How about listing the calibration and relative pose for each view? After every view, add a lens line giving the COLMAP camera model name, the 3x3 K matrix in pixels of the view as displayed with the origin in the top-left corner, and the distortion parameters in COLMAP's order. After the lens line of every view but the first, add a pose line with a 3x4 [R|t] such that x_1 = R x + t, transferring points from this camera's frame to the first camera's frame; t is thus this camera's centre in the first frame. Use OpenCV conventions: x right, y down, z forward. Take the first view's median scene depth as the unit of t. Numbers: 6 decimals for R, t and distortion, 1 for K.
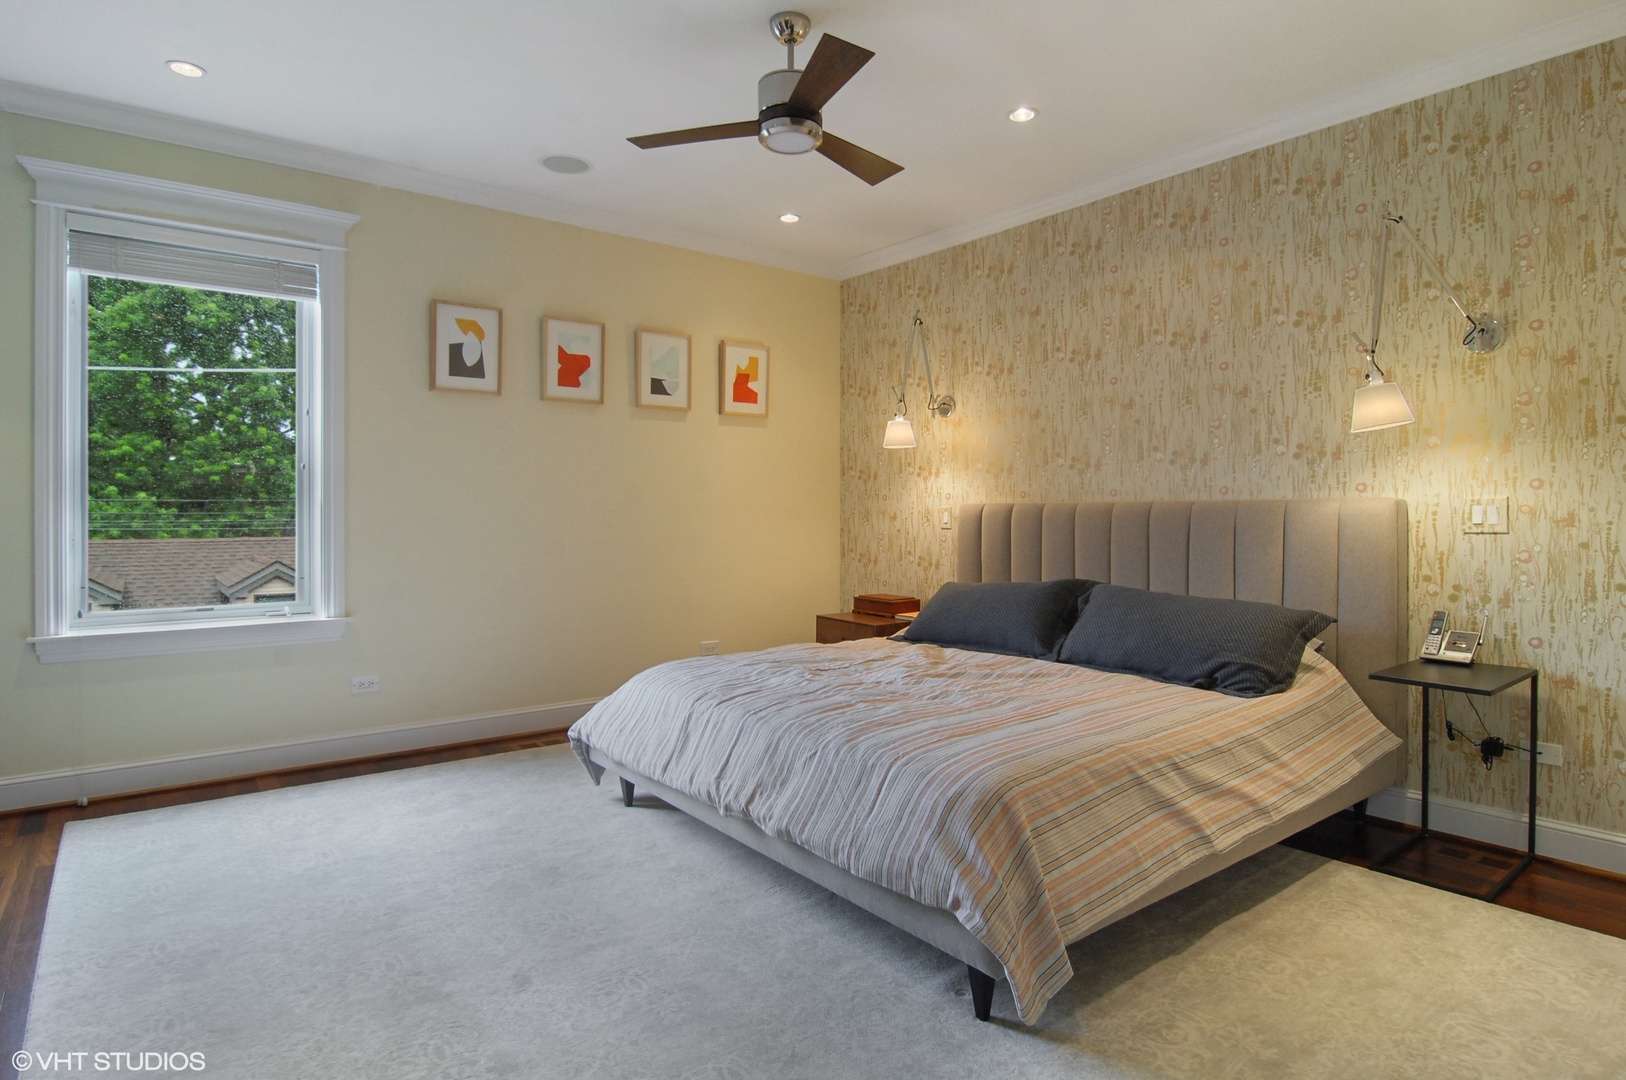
lens RADIAL K [[902.6, 0, 813.0], [0, 902.6, 540.0], [0, 0, 1]] dist [-0.004550, -0.001954]
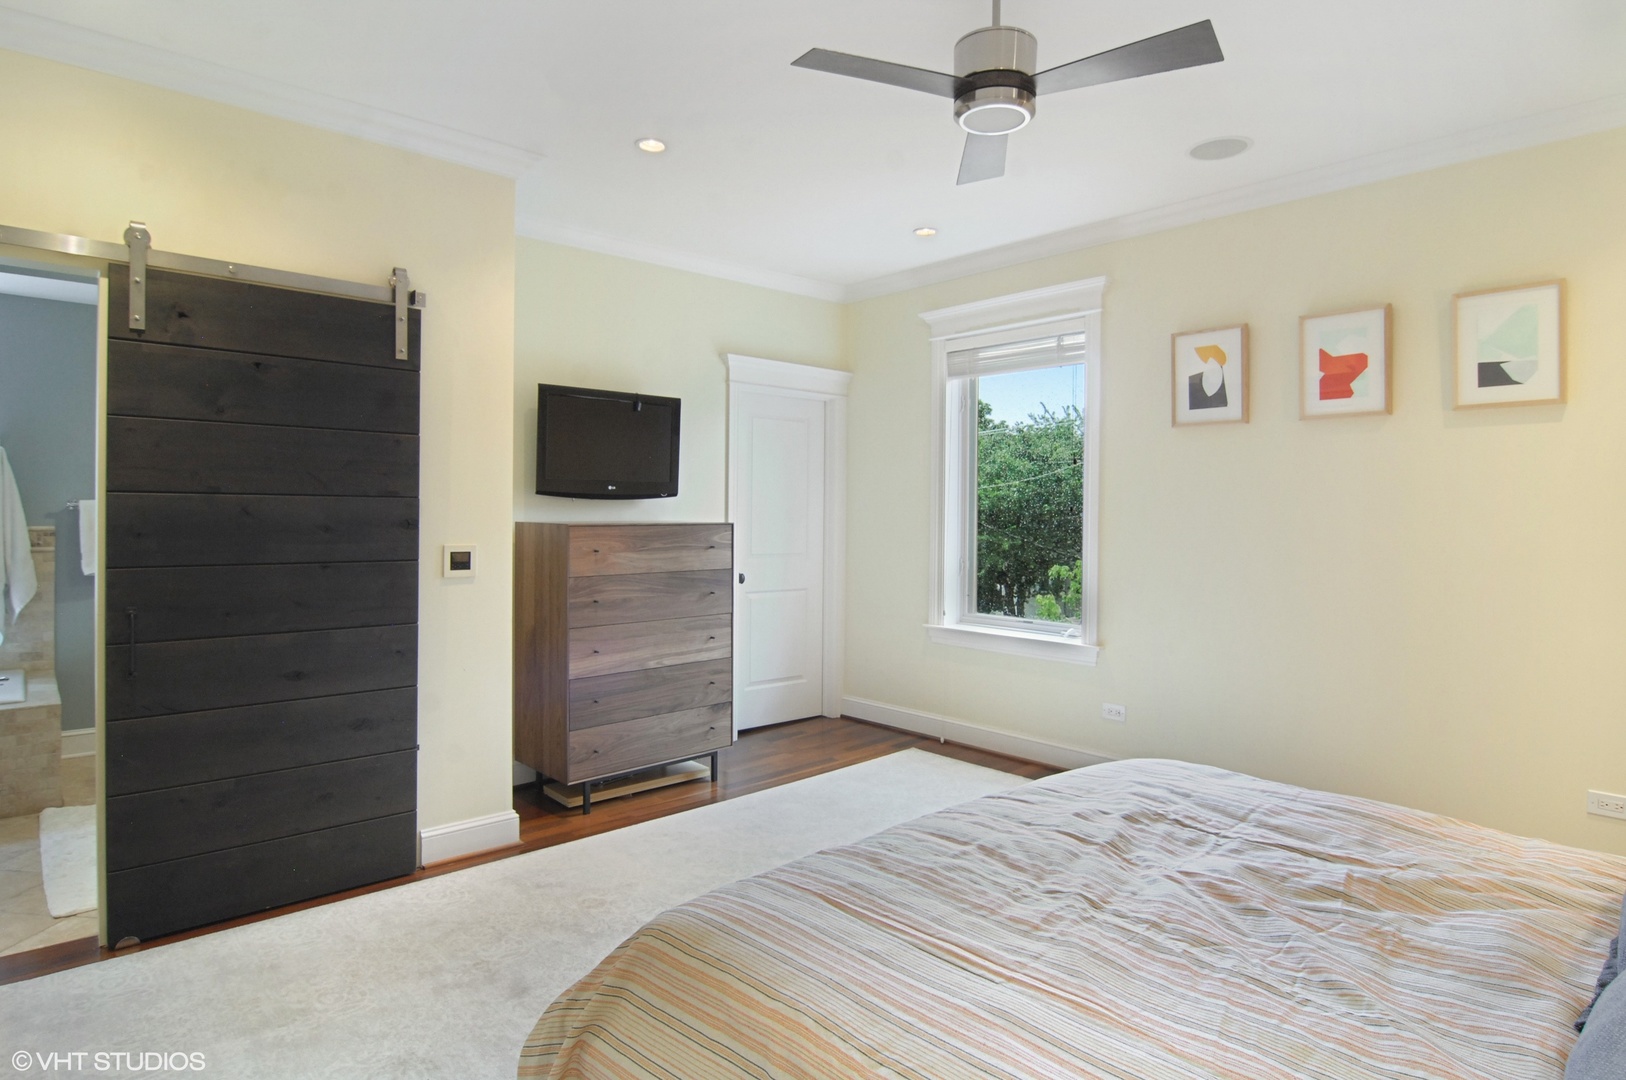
lens RADIAL K [[902.6, 0, 813.0], [0, 902.6, 540.0], [0, 0, 1]] dist [-0.004550, -0.001954]
pose [[0.085519, 0.034069, -0.995754, 0.477289], [-0.033319, 0.998954, 0.031317, -0.058598], [0.995779, 0.030500, 0.086565, 0.497002]]
